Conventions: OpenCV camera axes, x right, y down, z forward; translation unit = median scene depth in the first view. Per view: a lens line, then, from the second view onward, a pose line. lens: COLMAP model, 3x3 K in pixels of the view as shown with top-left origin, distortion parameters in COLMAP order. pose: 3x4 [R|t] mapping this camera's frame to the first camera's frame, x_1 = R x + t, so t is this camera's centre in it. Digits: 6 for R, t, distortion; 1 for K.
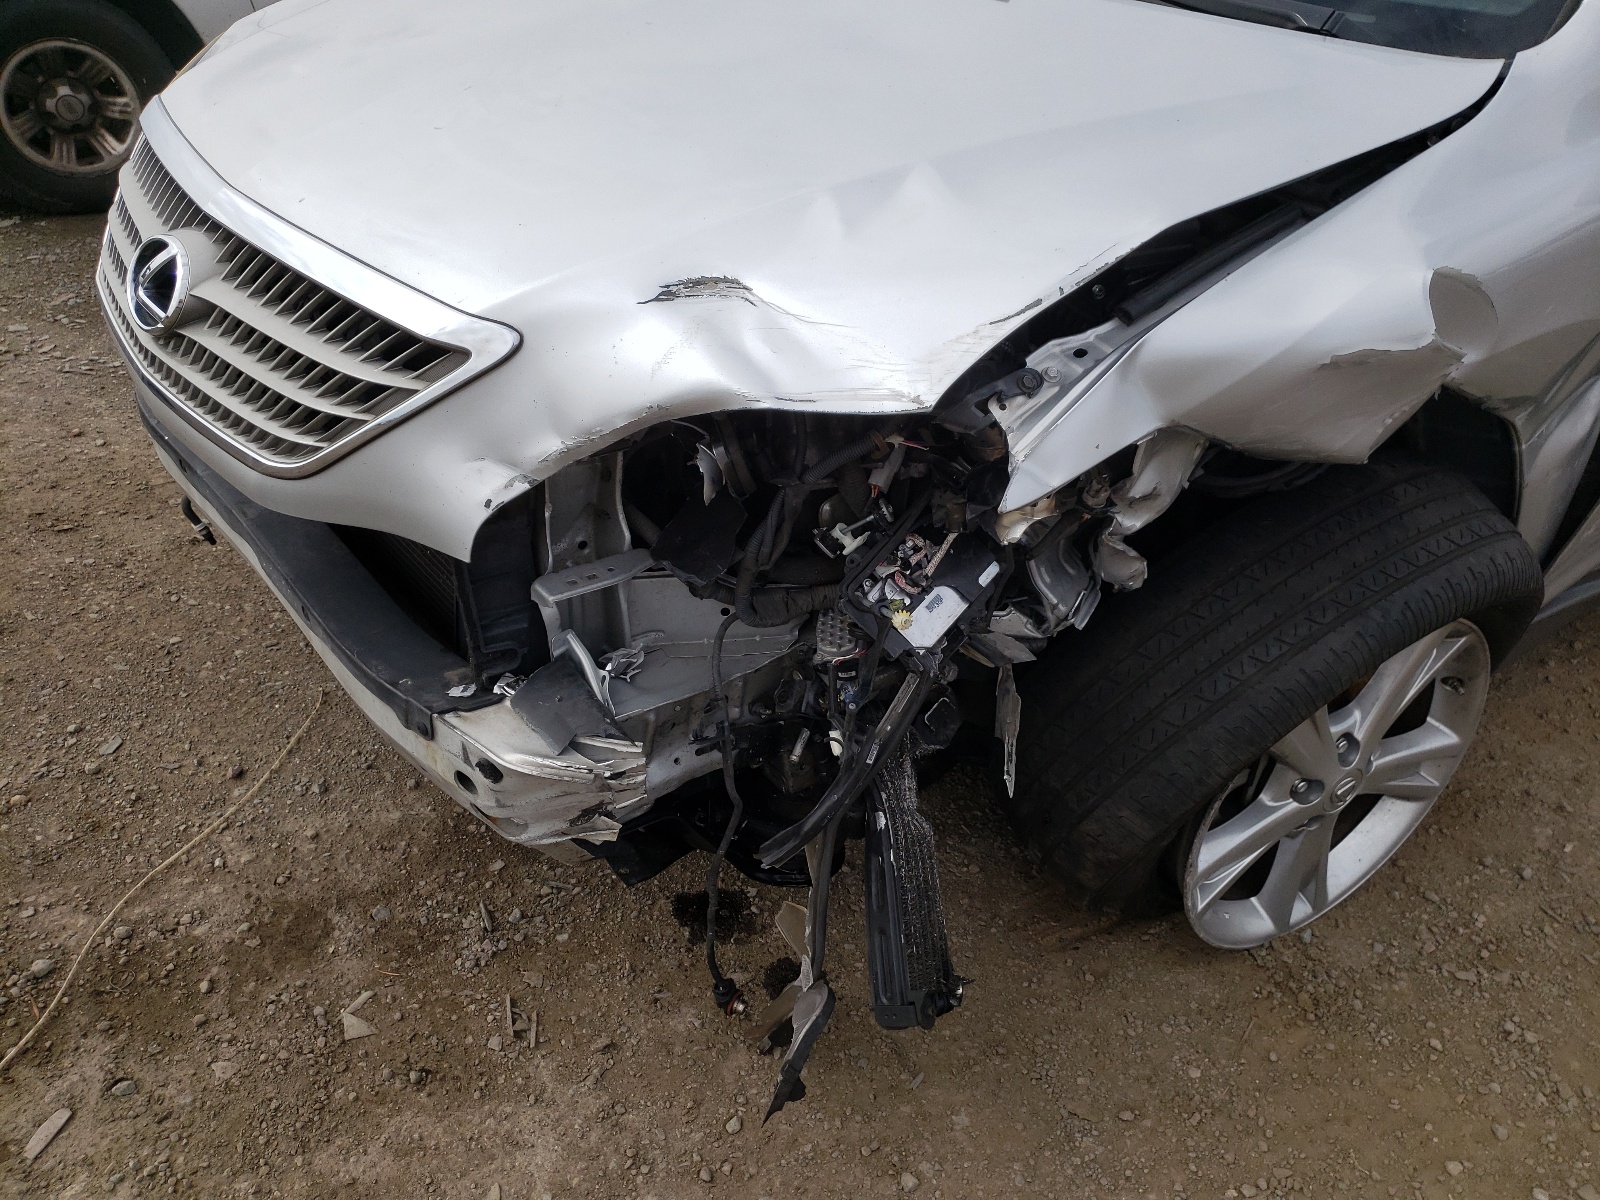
lens RADIAL K [[1231.3, 0, 821.0], [0, 1231.3, 599.2], [0, 0, 1]] dist [0.037085, -0.038430]
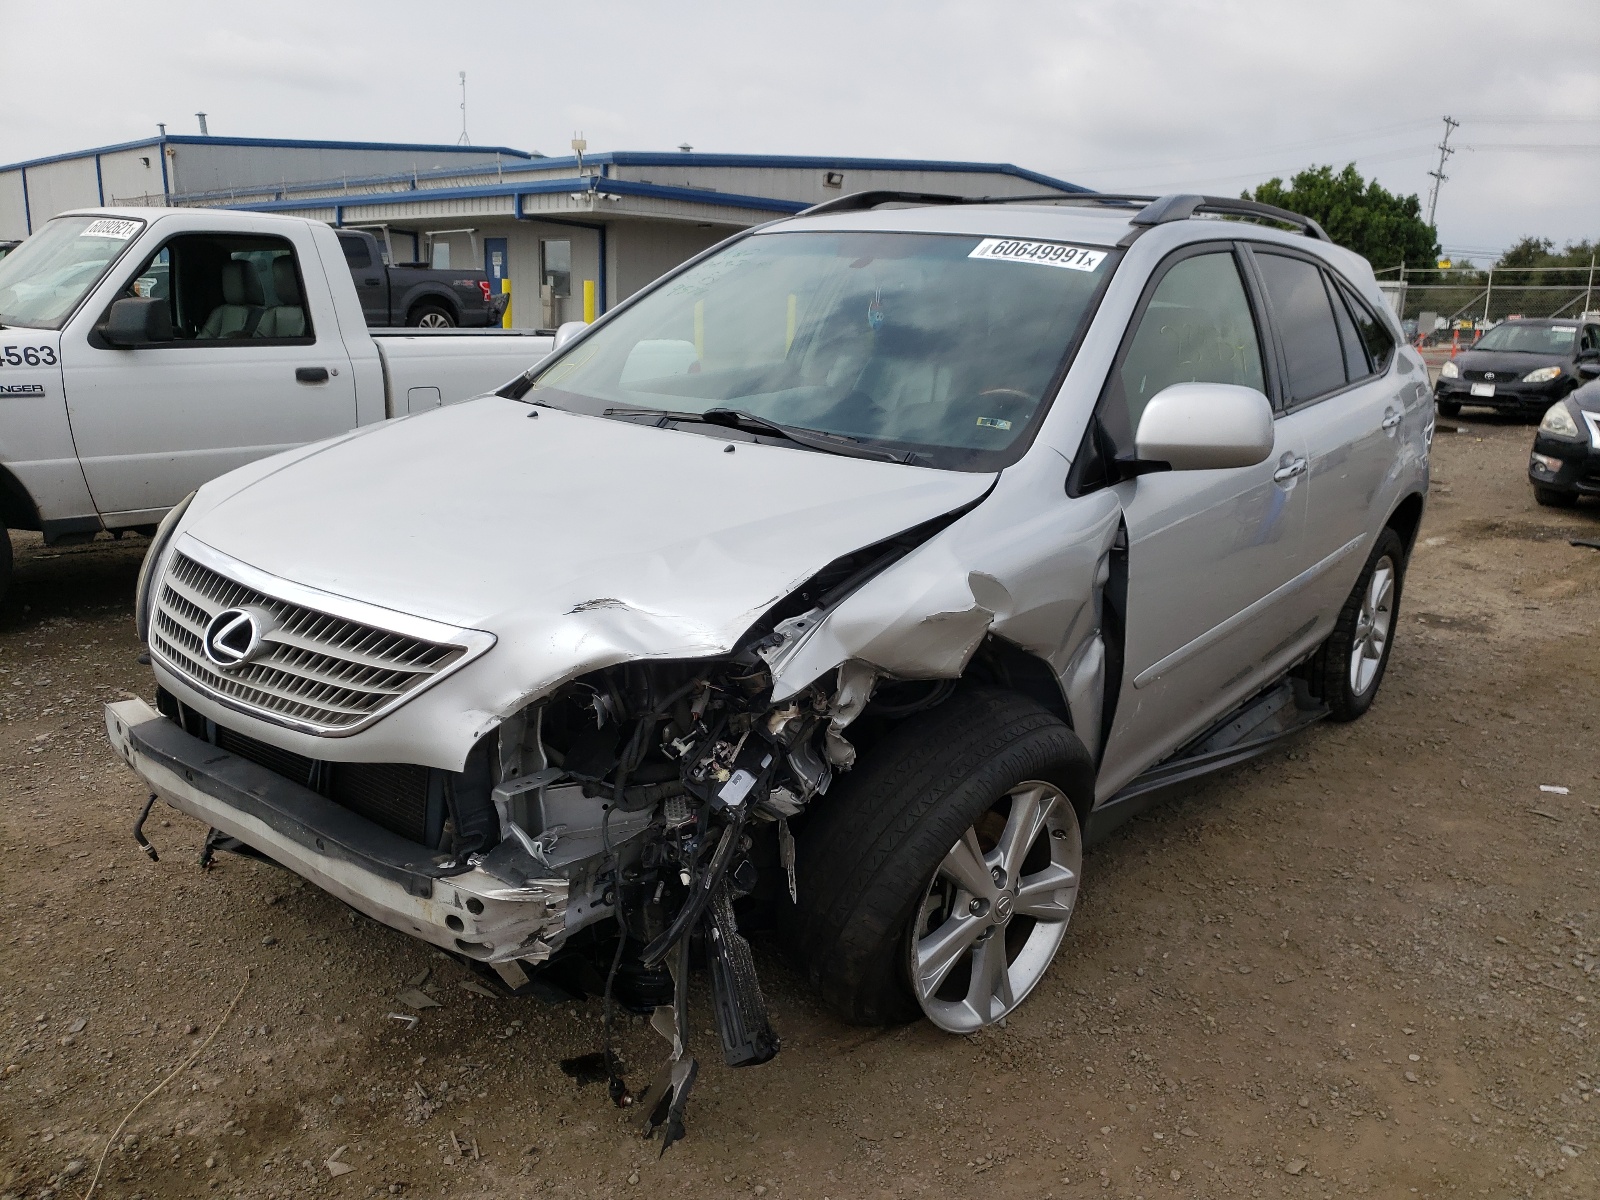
lens RADIAL K [[1231.3, 0, 821.0], [0, 1231.3, 599.2], [0, 0, 1]] dist [0.037085, -0.038430]
pose [[0.971489, -0.068600, 0.226943, -0.141732], [0.135828, 0.945603, -0.295611, 0.249517], [-0.194319, 0.318008, 0.927961, -0.587020]]
